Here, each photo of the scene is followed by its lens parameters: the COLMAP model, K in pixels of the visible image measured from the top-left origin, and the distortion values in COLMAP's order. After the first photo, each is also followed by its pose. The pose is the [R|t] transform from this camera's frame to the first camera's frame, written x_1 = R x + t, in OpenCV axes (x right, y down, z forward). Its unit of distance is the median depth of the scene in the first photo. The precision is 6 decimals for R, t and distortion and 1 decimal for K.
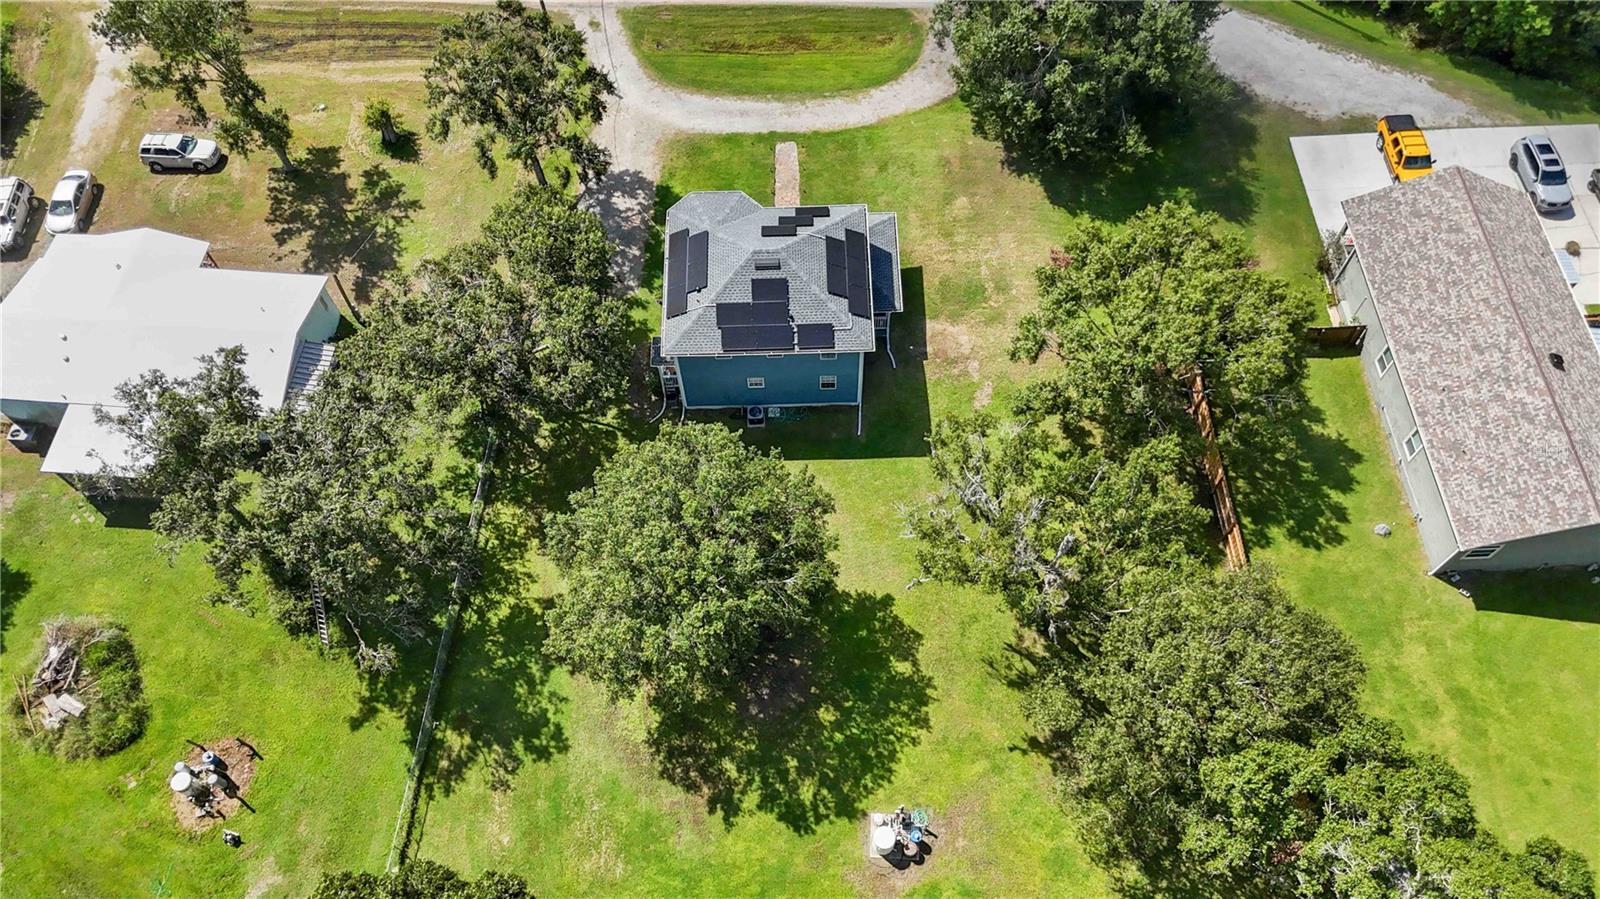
lens RADIAL K [[1167.2, 0, 800.0], [0, 1167.2, 449.5], [0, 0, 1]] dist [0.061175, -0.045114]
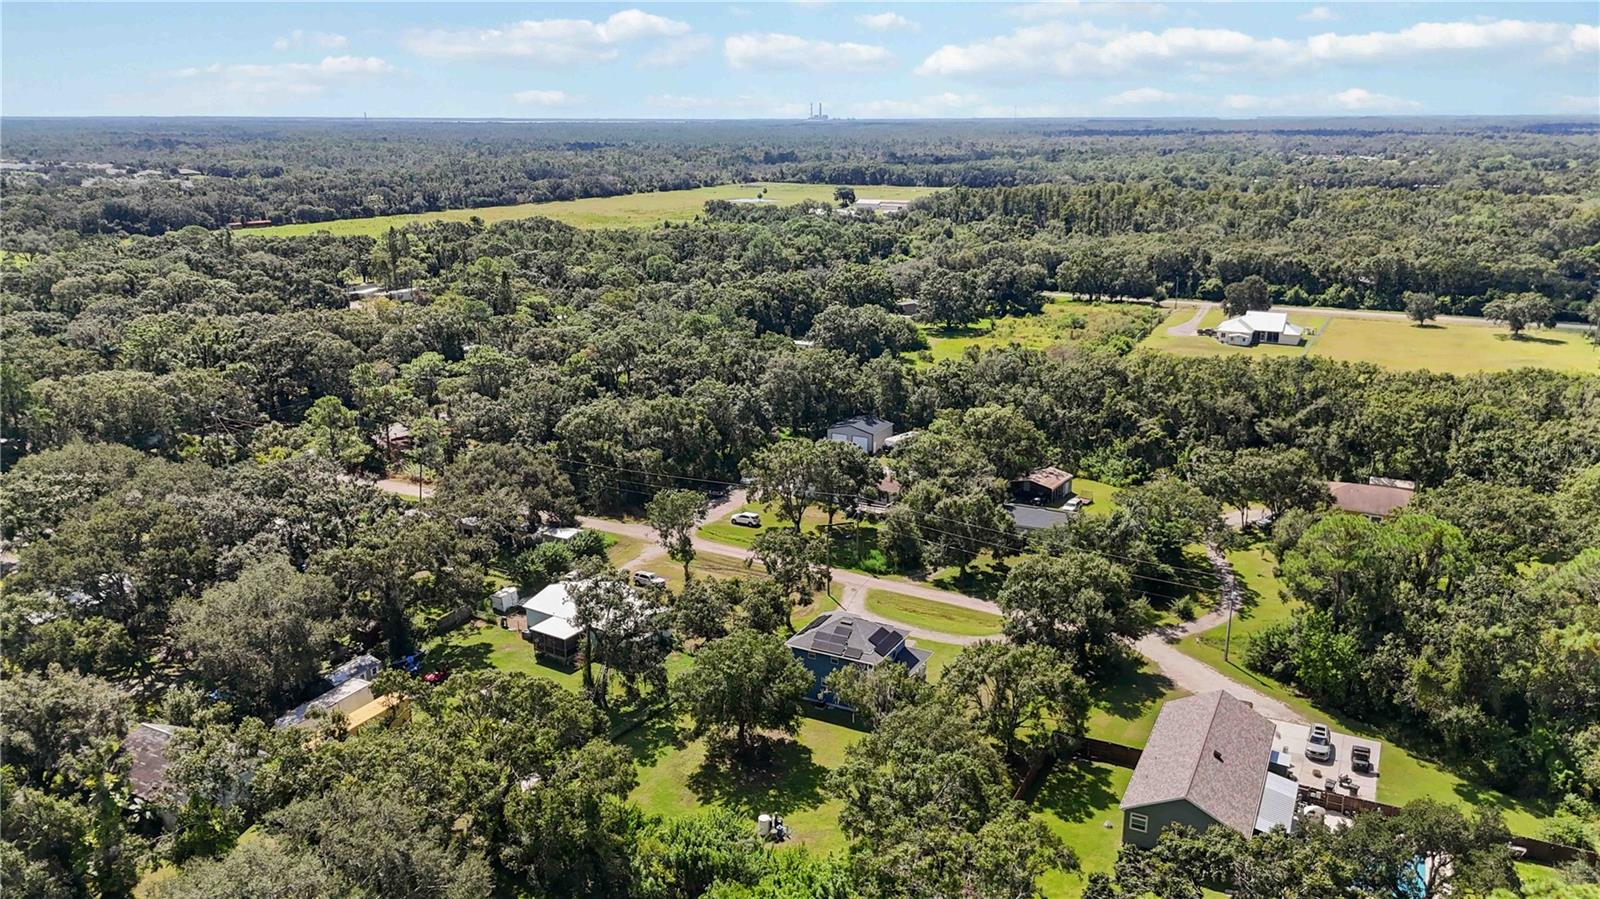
lens RADIAL K [[1177.7, 0, 791.8], [0, 1177.7, 445.9], [0, 0, 1]] dist [0.104704, -0.138815]
pose [[0.874675, 0.142649, -0.463243, 0.805386], [-0.427729, 0.676737, -0.599229, 0.919622], [0.228015, 0.722273, 0.652940, -0.631018]]
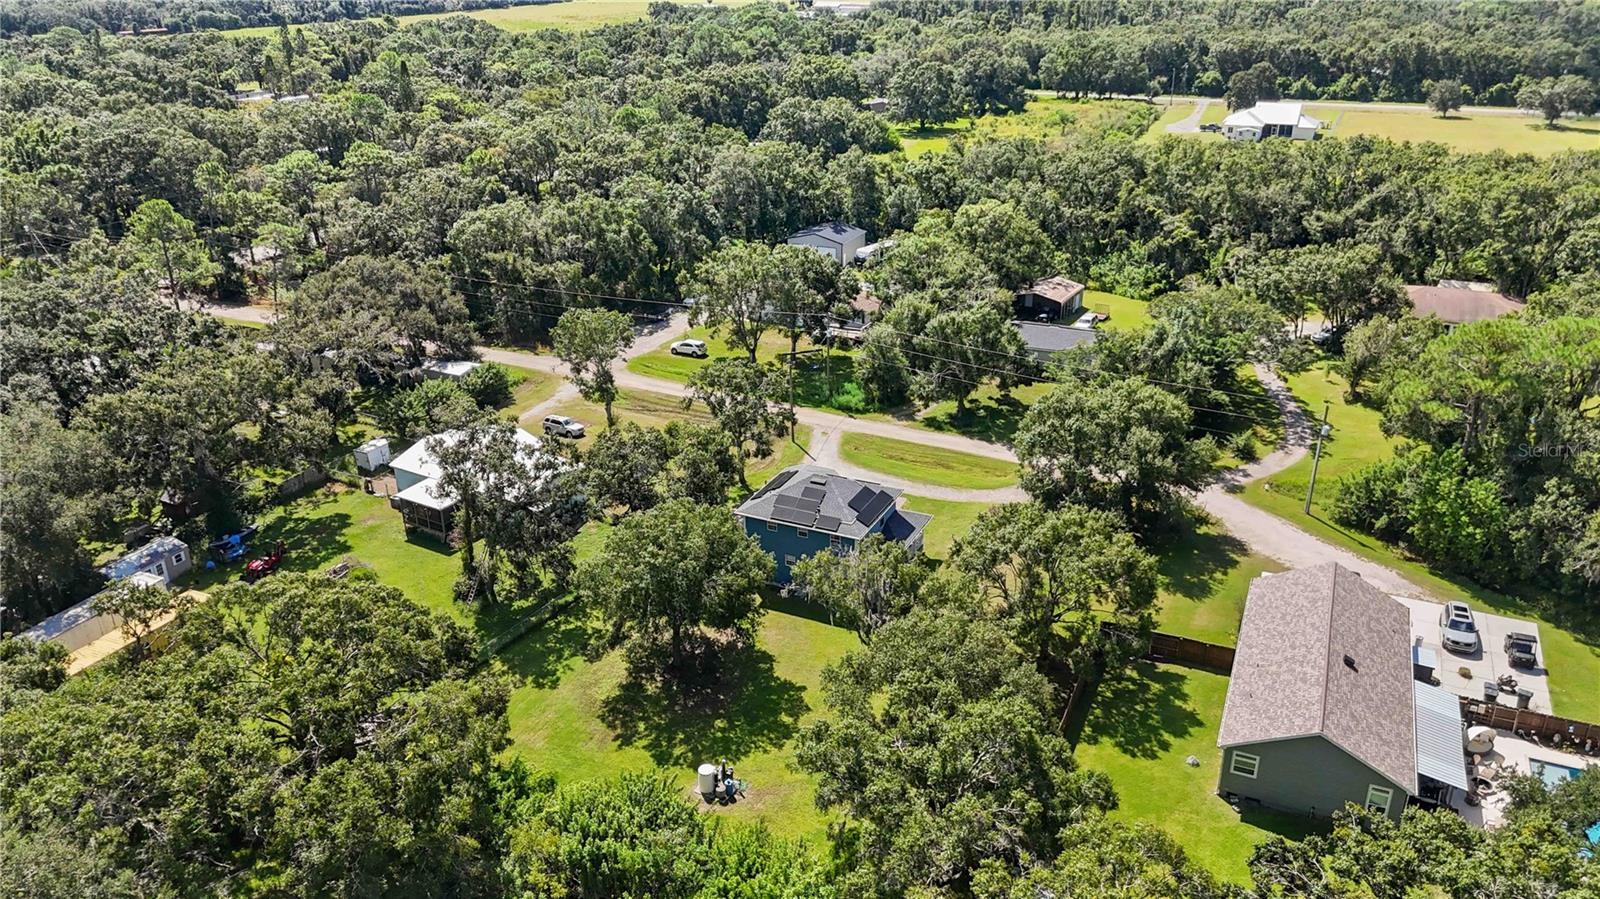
lens RADIAL K [[1177.7, 0, 791.8], [0, 1177.7, 445.9], [0, 0, 1]] dist [0.104704, -0.138815]
pose [[0.892170, 0.187082, -0.411136, 0.561712], [-0.395235, 0.763976, -0.510029, 0.602446], [0.218681, 0.617528, 0.755538, -0.220845]]
